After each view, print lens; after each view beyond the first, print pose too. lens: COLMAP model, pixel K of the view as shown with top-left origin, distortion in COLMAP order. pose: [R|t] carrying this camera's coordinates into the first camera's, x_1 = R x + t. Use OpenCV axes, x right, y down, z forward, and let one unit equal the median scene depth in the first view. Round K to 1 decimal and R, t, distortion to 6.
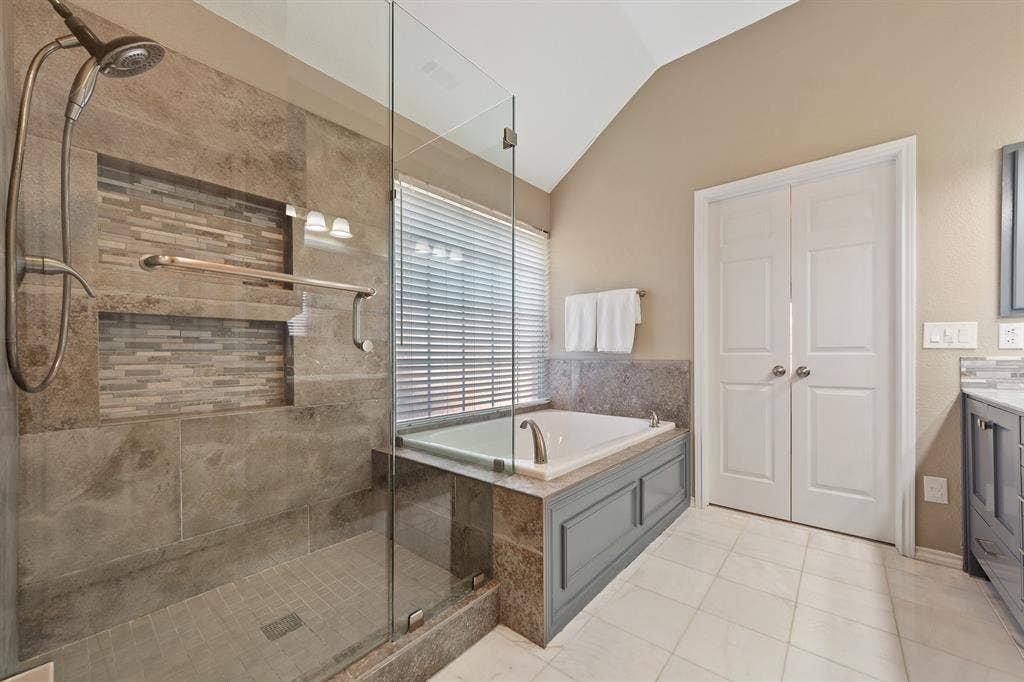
lens RADIAL K [[390.5, 0, 511.5], [0, 390.5, 350.5], [0, 0, 1]] dist [0.002540, 0.000141]
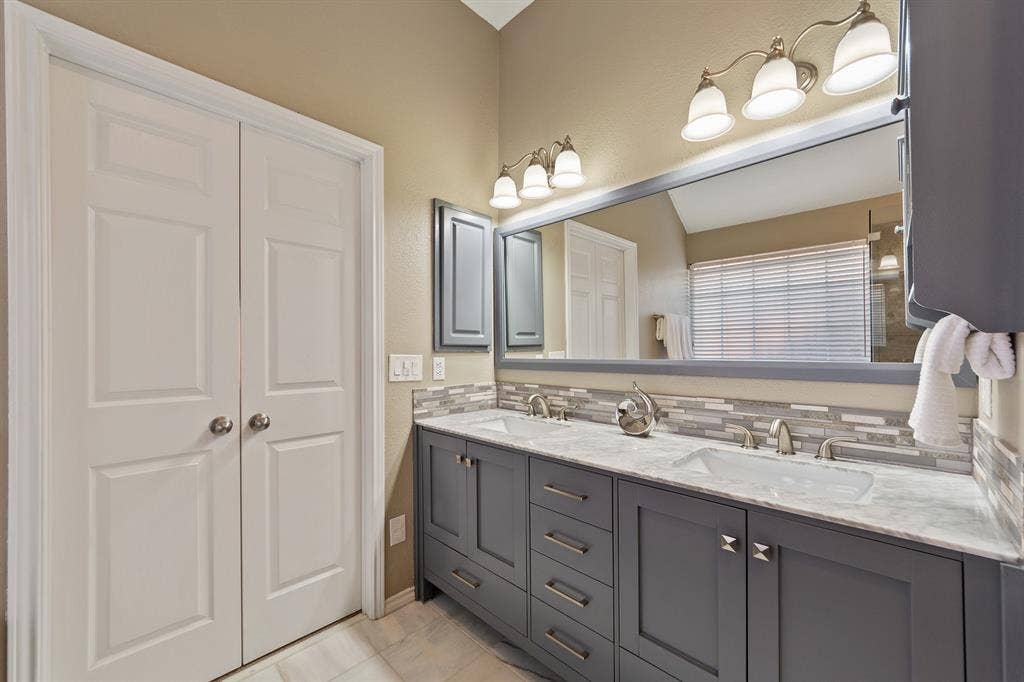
lens RADIAL K [[390.5, 0, 510.4], [0, 390.5, 353.7], [0, 0, 1]] dist [0.002540, 0.000141]
pose [[0.065642, -0.002700, 0.997840, 0.151090], [-0.004582, 0.999985, 0.003007, -0.076312], [-0.997833, -0.004769, 0.065629, 0.655579]]
